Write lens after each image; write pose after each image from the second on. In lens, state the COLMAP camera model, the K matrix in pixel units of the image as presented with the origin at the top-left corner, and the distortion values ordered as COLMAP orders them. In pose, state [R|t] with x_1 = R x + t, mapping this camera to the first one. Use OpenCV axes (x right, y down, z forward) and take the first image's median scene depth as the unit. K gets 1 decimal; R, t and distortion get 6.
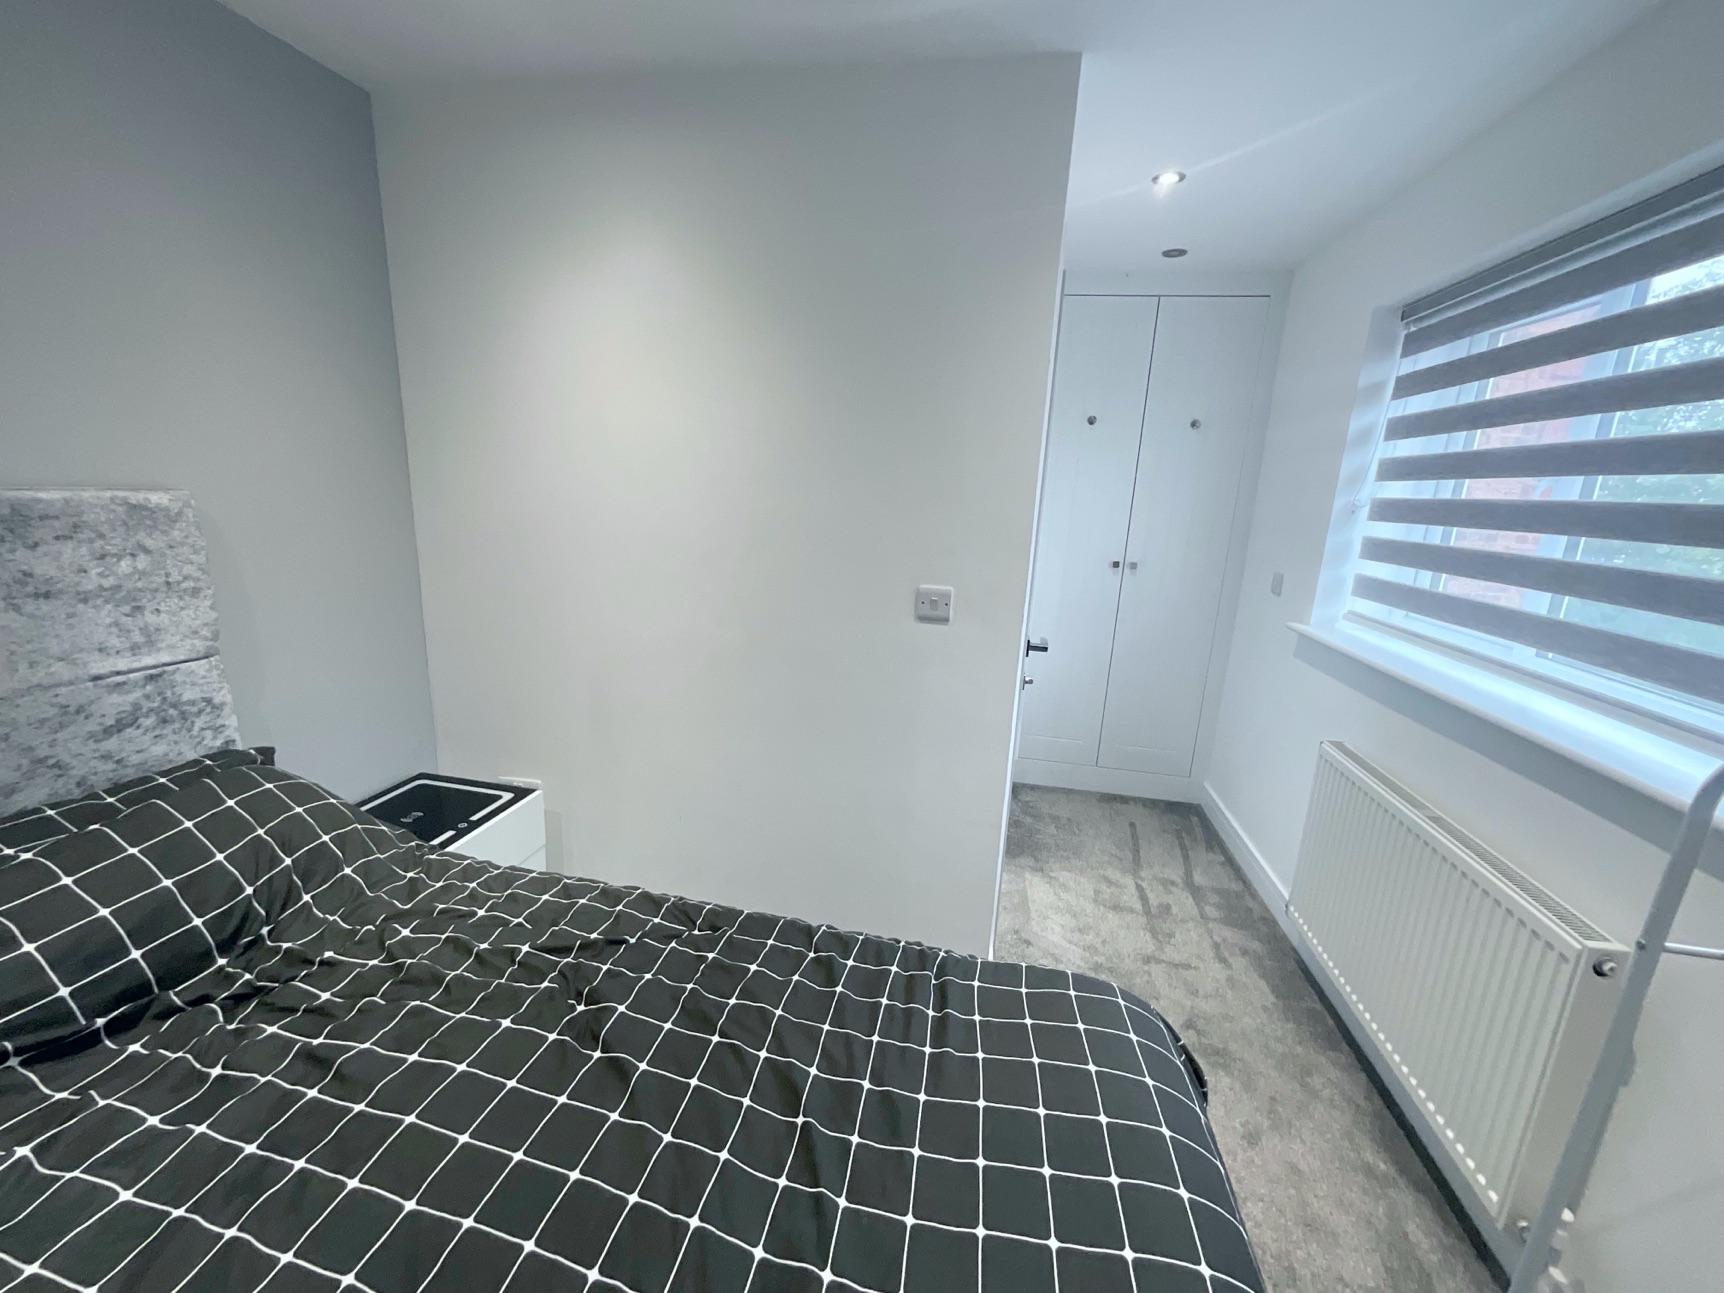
lens RADIAL K [[699.9, 0, 863.2], [0, 699.9, 649.8], [0, 0, 1]] dist [-0.006708, 0.002324]
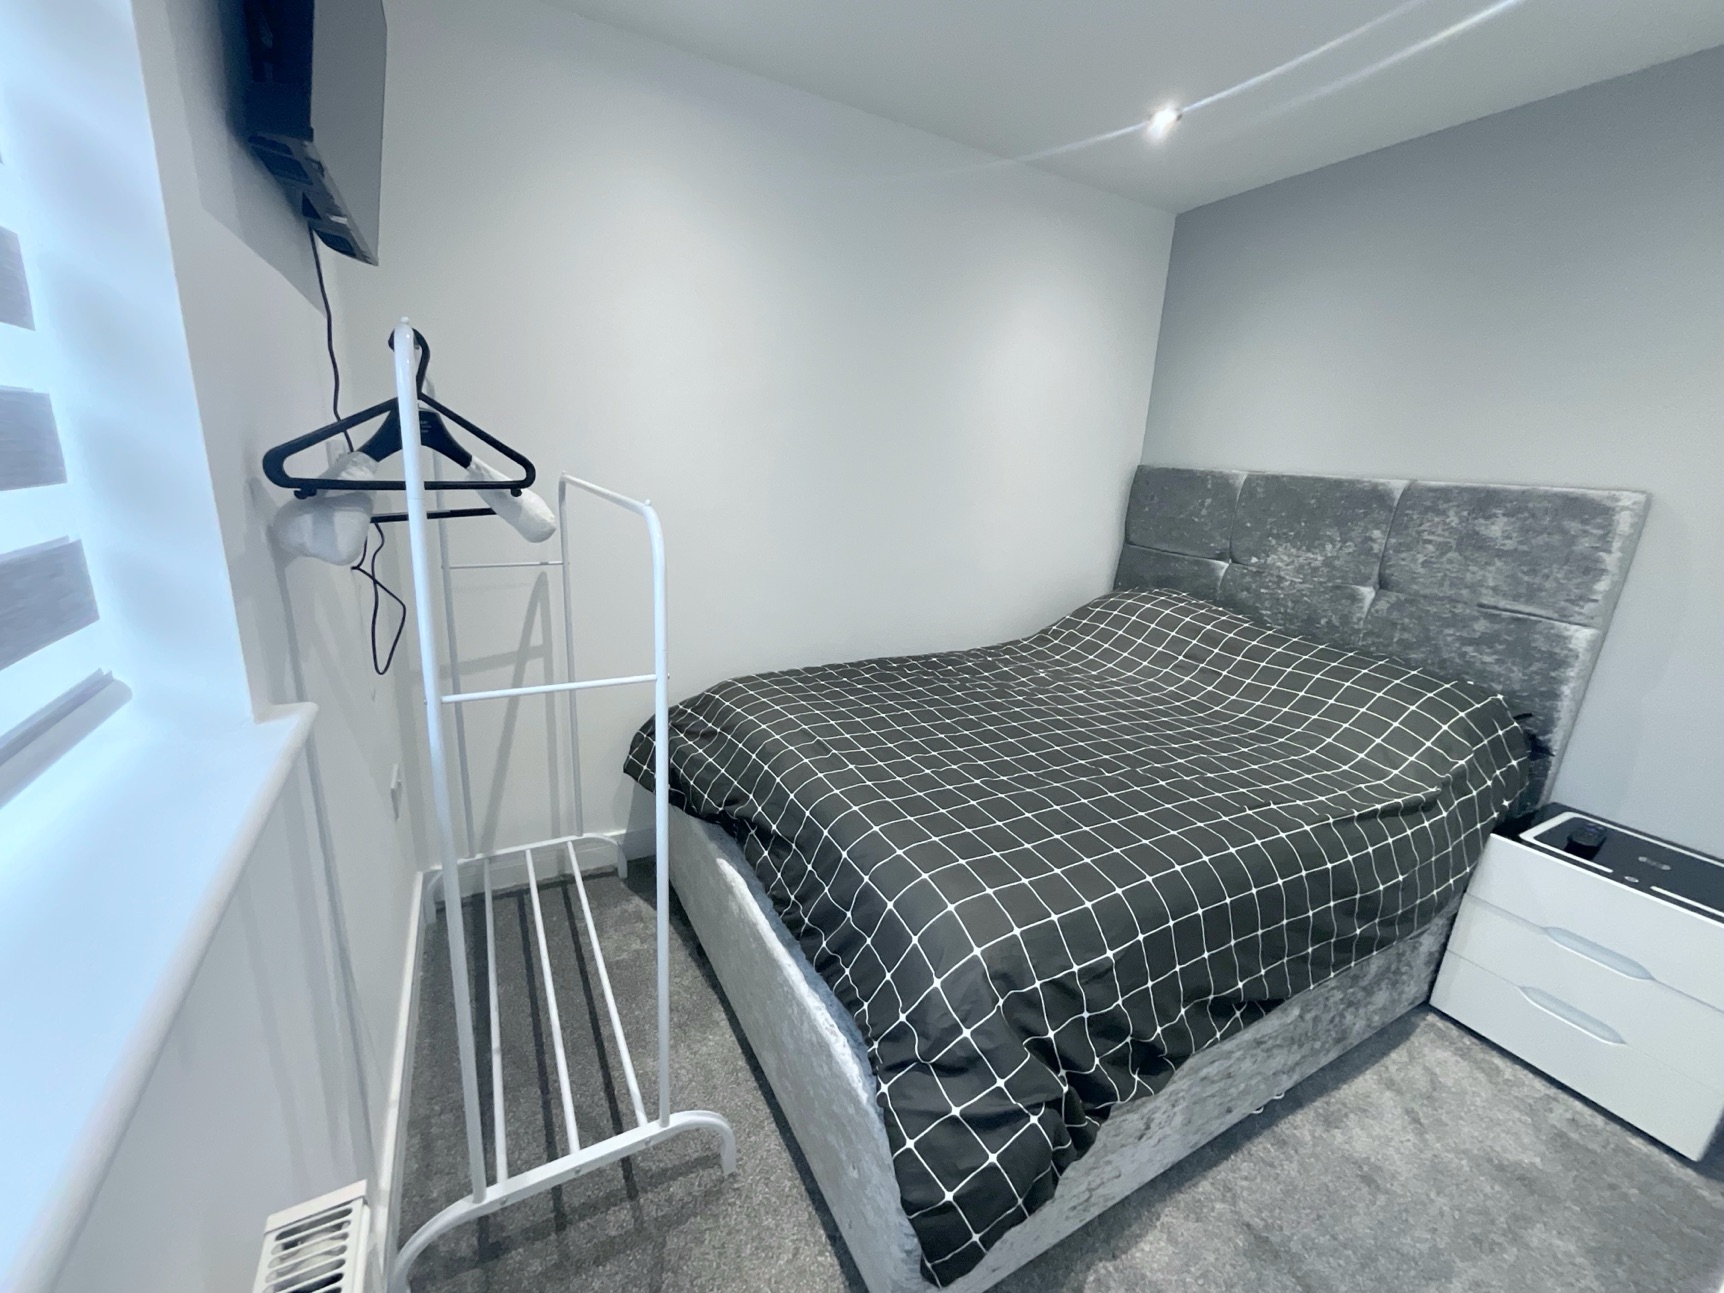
lens RADIAL K [[699.9, 0, 858.1], [0, 699.9, 642.1], [0, 0, 1]] dist [-0.006708, 0.002324]
pose [[-0.775593, 0.081468, -0.625954, 0.921909], [-0.220850, 0.893941, 0.389993, -0.180016], [0.591338, 0.440717, -0.675343, 1.224552]]
